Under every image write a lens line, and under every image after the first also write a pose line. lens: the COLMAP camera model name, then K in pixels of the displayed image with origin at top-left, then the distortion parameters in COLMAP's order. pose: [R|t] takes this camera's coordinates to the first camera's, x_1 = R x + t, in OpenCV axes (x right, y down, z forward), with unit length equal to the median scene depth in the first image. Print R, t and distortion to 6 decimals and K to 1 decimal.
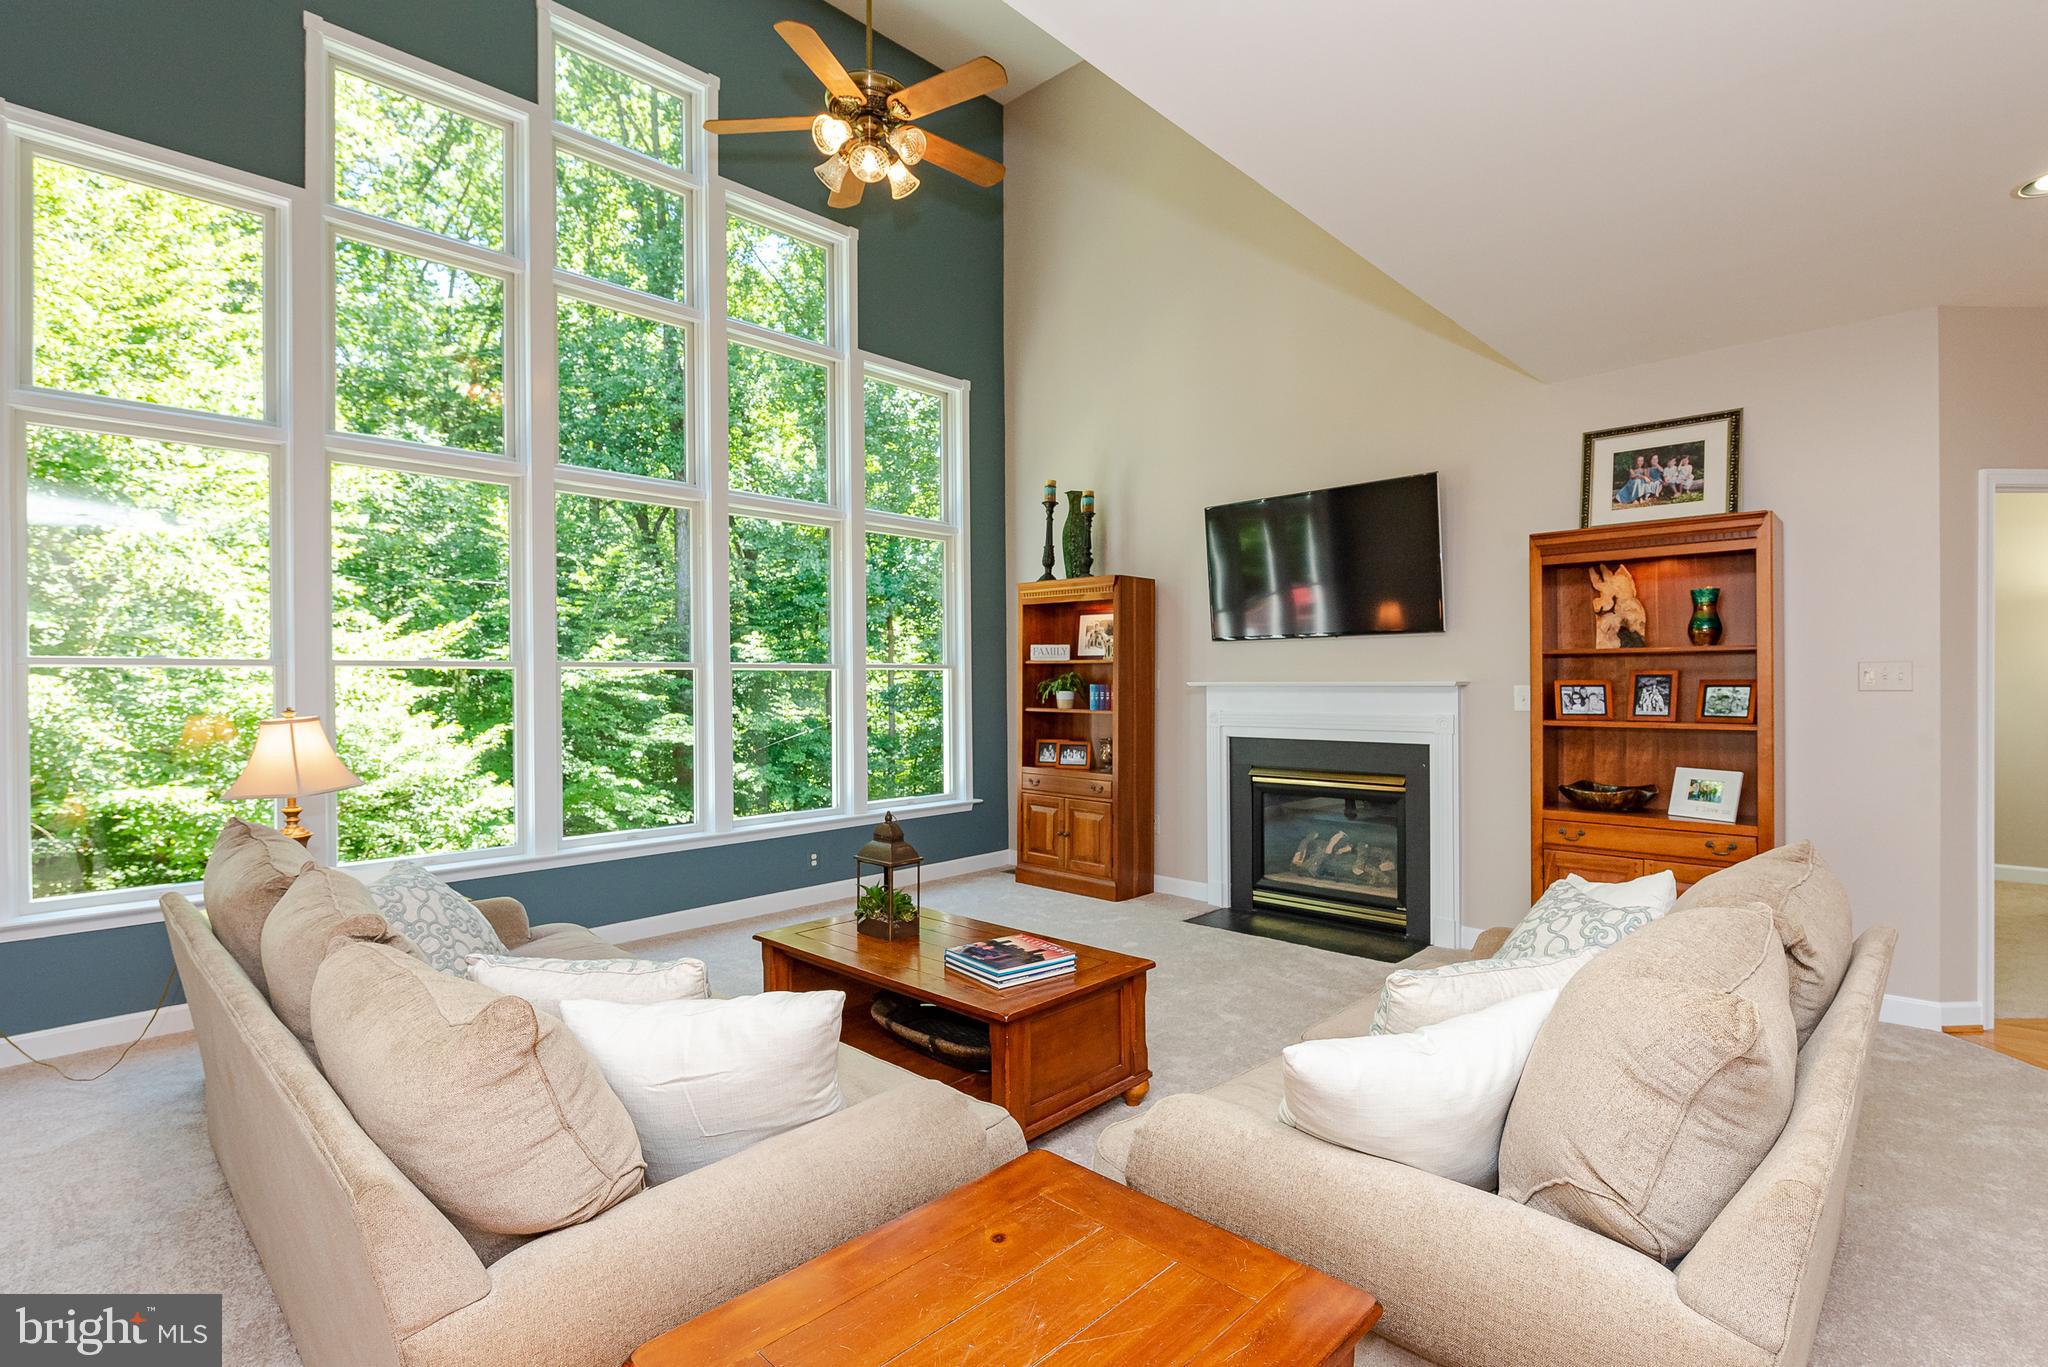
lens RADIAL K [[967.6, 0, 1022.9], [0, 967.6, 685.9], [0, 0, 1]] dist [-0.001690, -0.003363]
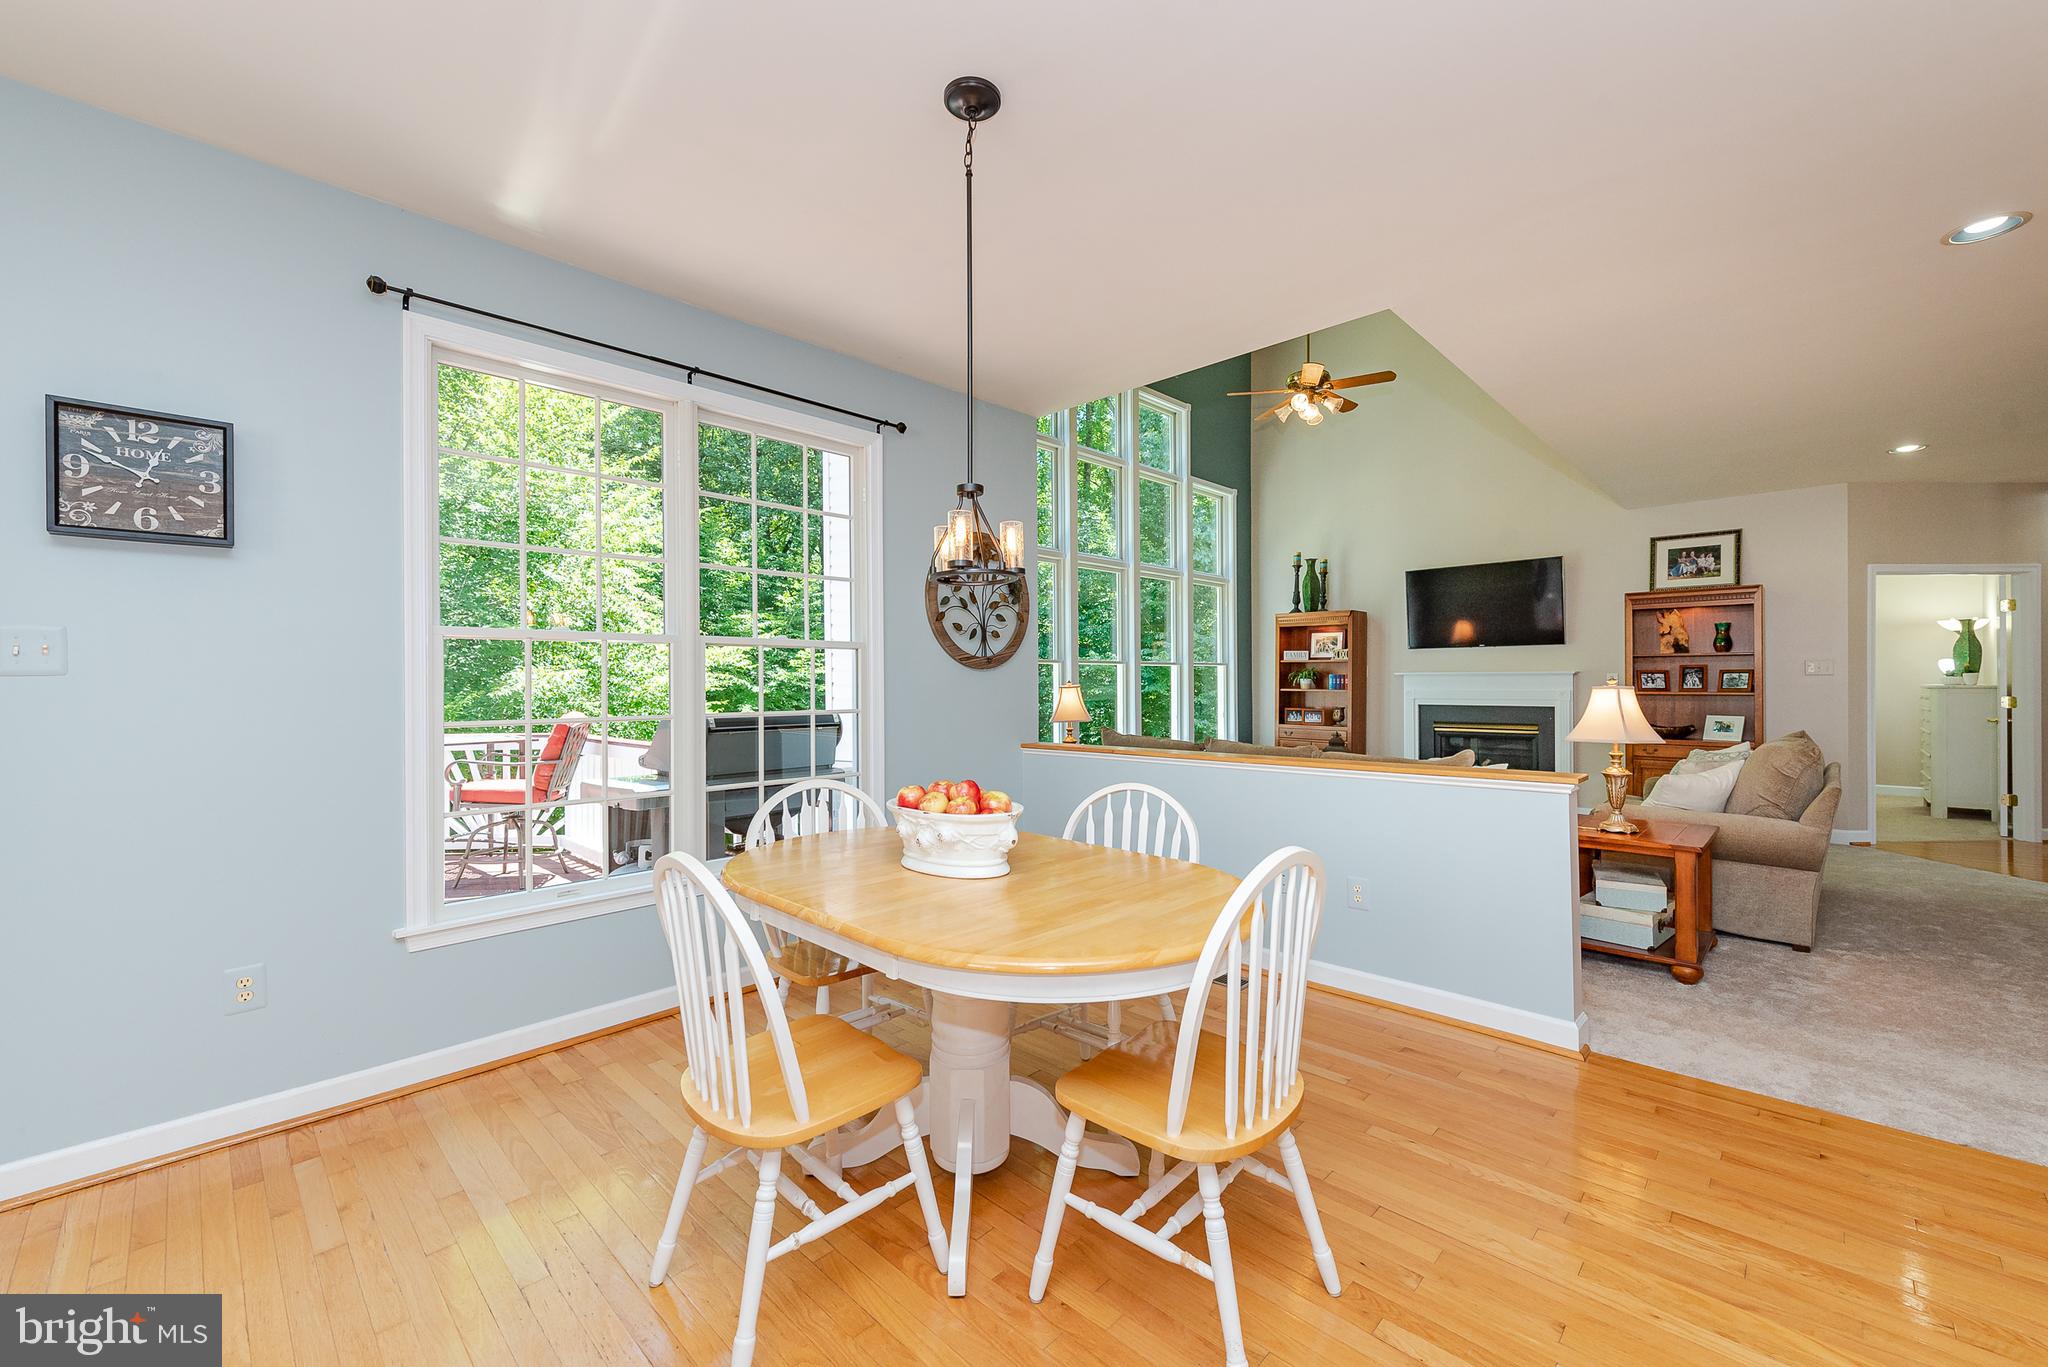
lens RADIAL K [[812.7, 0, 1026.9], [0, 812.7, 682.4], [0, 0, 1]] dist [0.003264, -0.002033]
pose [[0.999934, -0.003972, -0.010799, -0.614739], [0.004000, 0.999989, 0.002621, 0.008604], [0.010789, -0.002664, 0.999938, -0.591696]]
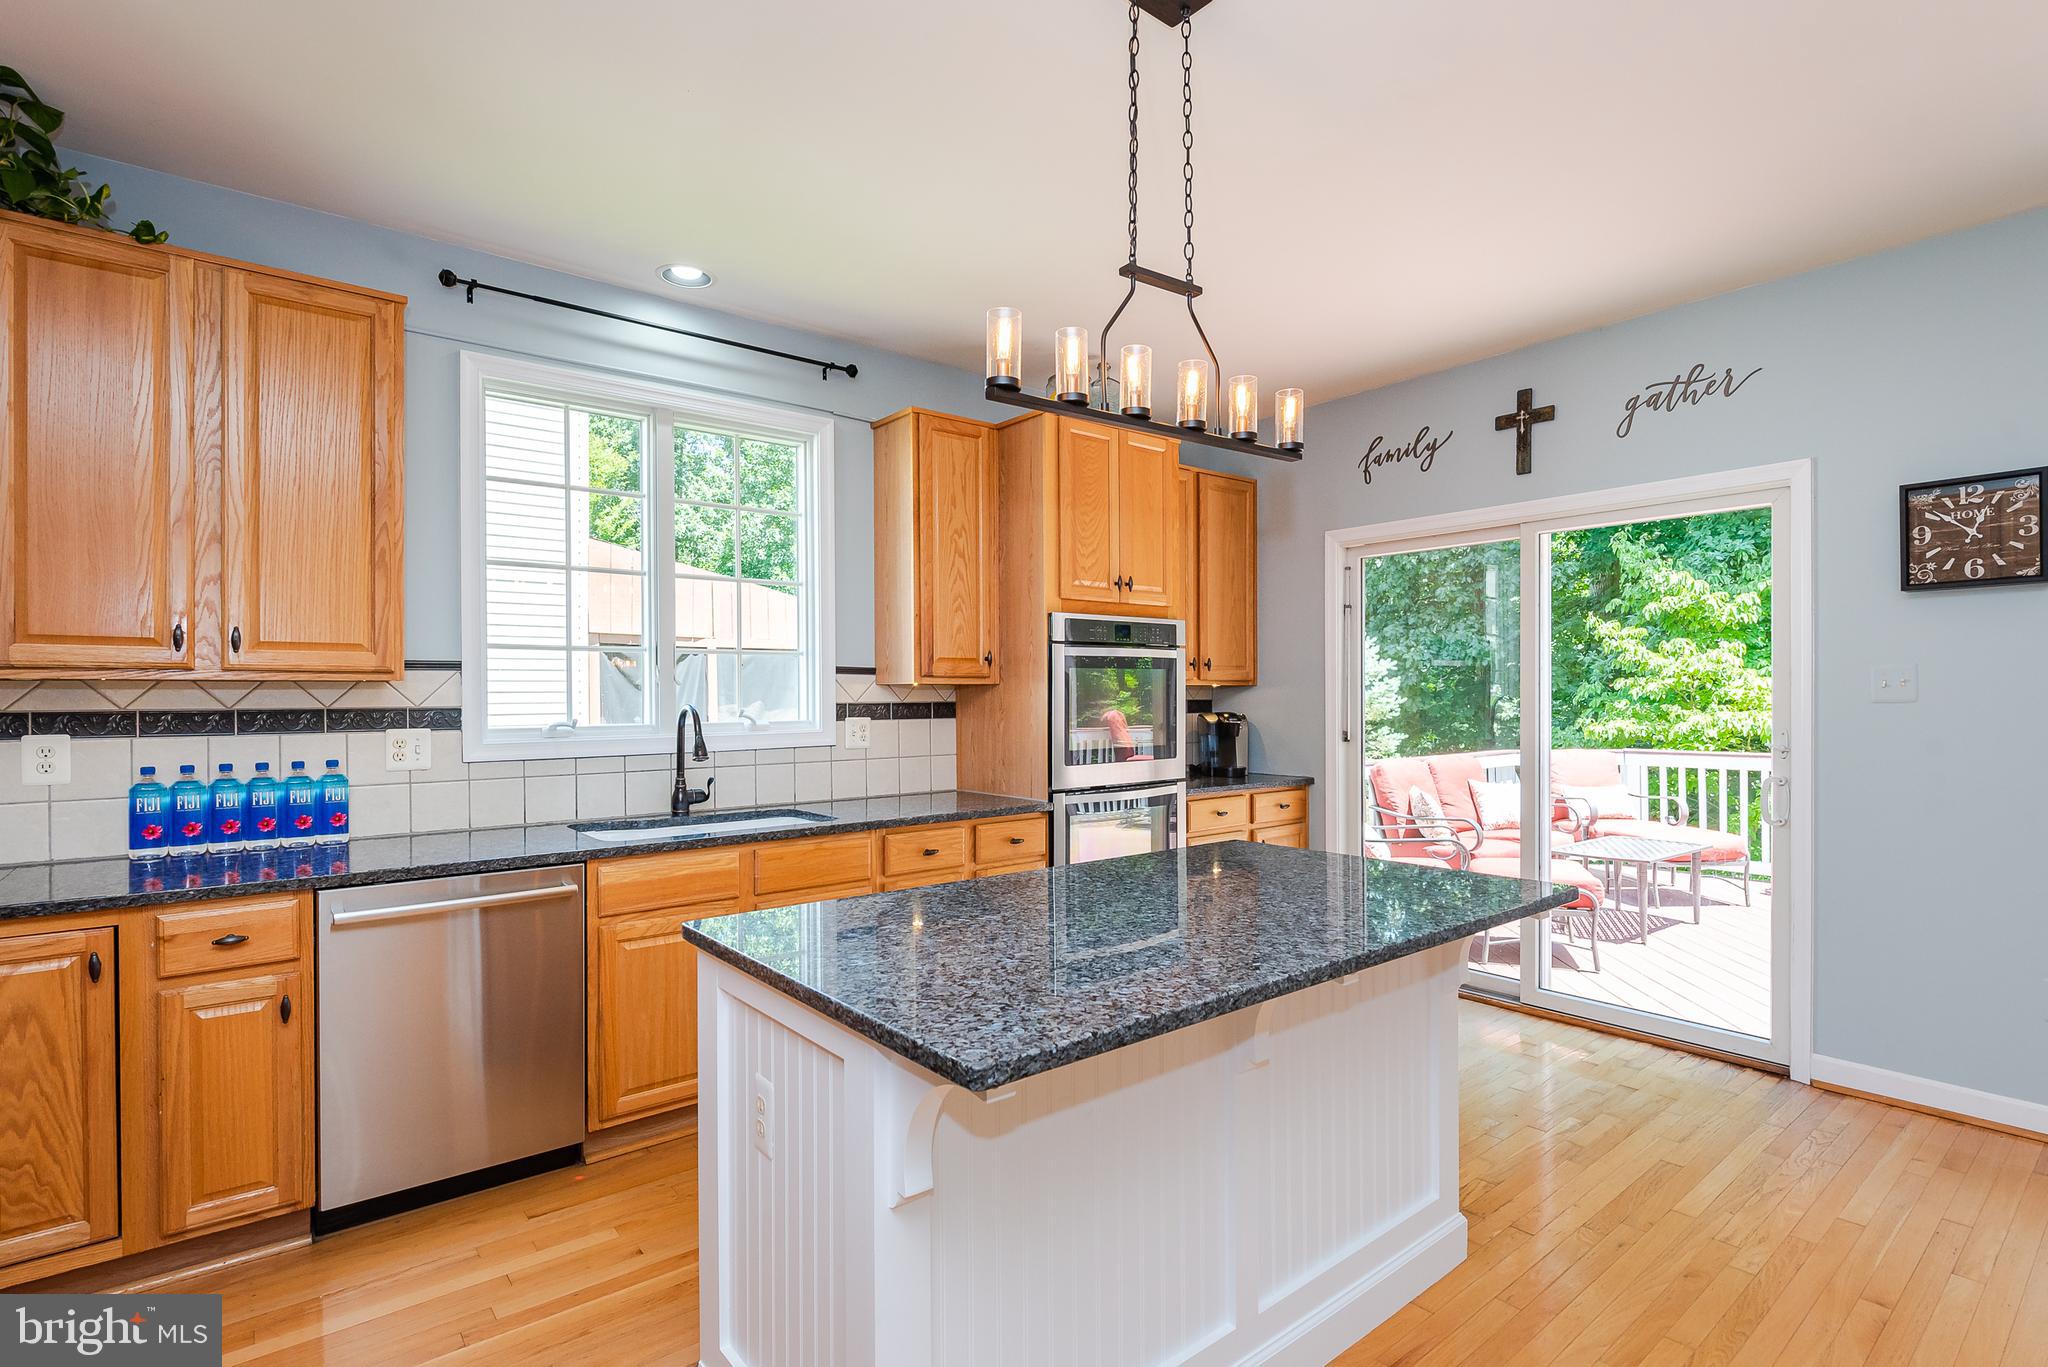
lens RADIAL K [[967.6, 0, 1028.0], [0, 967.6, 697.7], [0, 0, 1]] dist [-0.001690, -0.003363]
pose [[-0.131983, 0.003105, -0.991247, -0.385013], [0.007335, 0.999971, 0.002156, -0.006450], [0.991225, -0.006986, -0.132002, -0.680274]]
